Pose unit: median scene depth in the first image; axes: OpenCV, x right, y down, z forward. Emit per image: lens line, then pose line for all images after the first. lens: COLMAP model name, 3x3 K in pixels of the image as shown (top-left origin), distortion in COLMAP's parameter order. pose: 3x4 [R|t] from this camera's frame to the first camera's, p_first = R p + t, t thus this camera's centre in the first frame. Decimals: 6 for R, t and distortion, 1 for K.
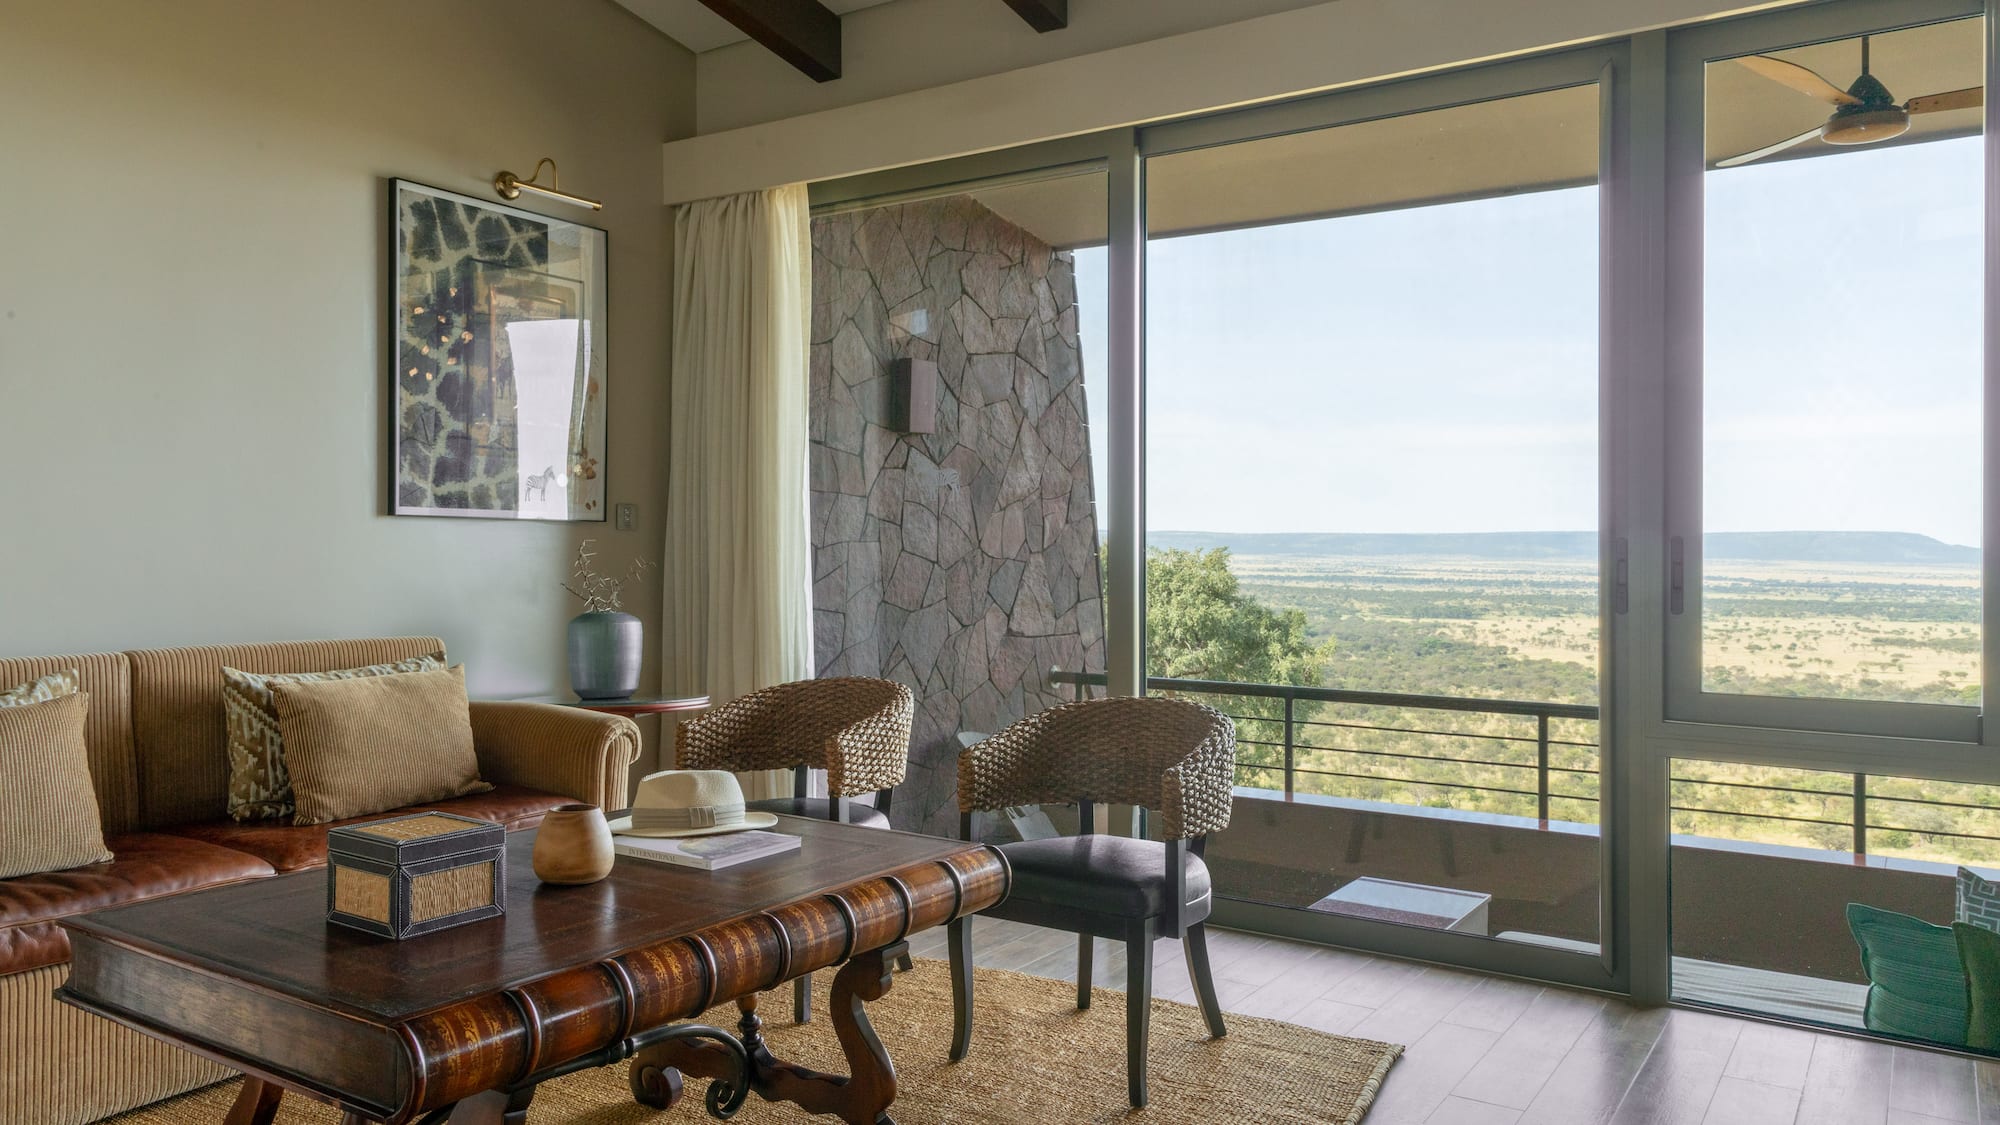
lens RADIAL K [[1441.4, 0, 1008.2], [0, 1441.4, 550.2], [0, 0, 1]] dist [-0.012483, -0.002742]
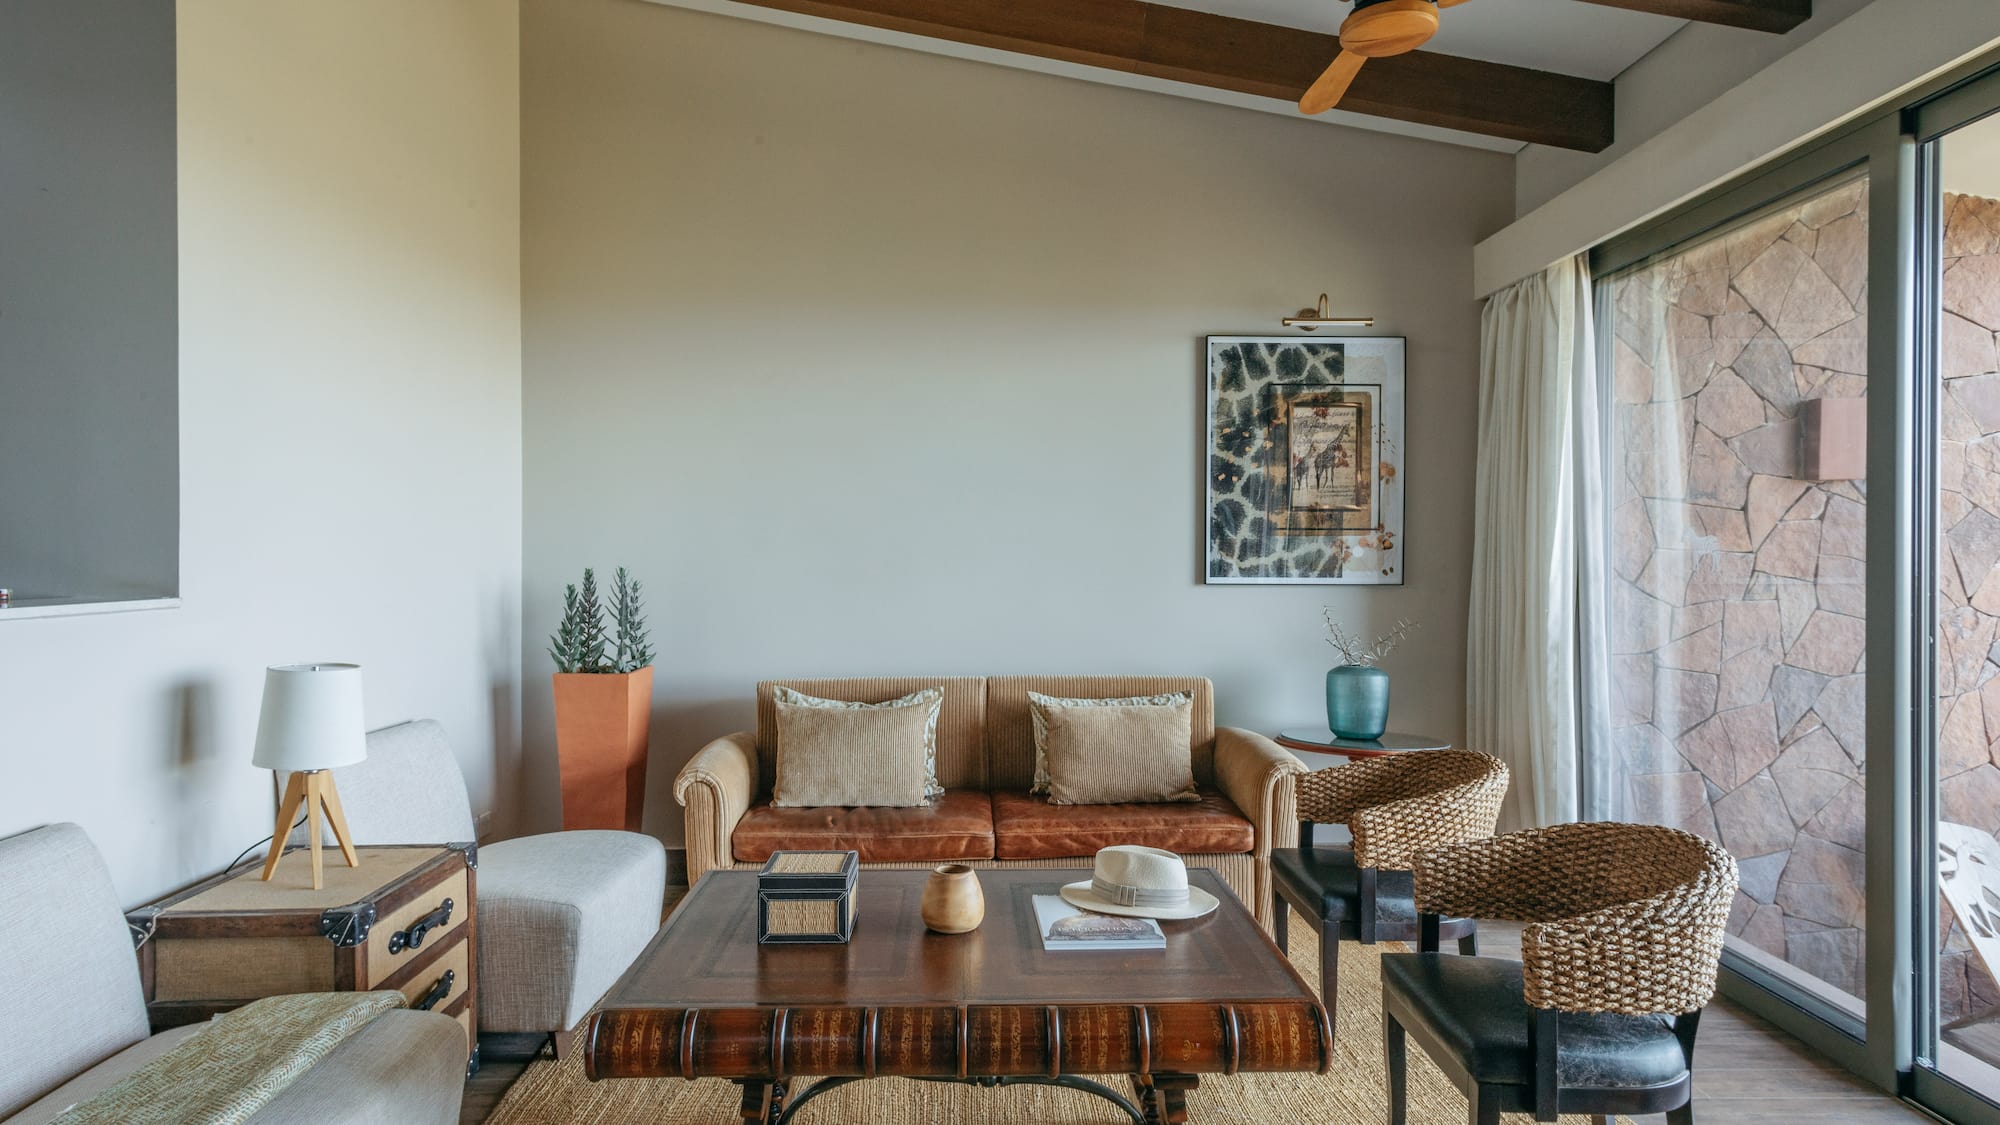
lens RADIAL K [[1122.4, 0, 993.9], [0, 1122.4, 558.6], [0, 0, 1]] dist [0.006588, -0.000062]
pose [[0.545859, -0.001644, -0.837875, 0.341054], [0.002884, 0.999996, -0.000083, -0.047211], [0.837872, -0.002371, 0.545862, 0.243056]]
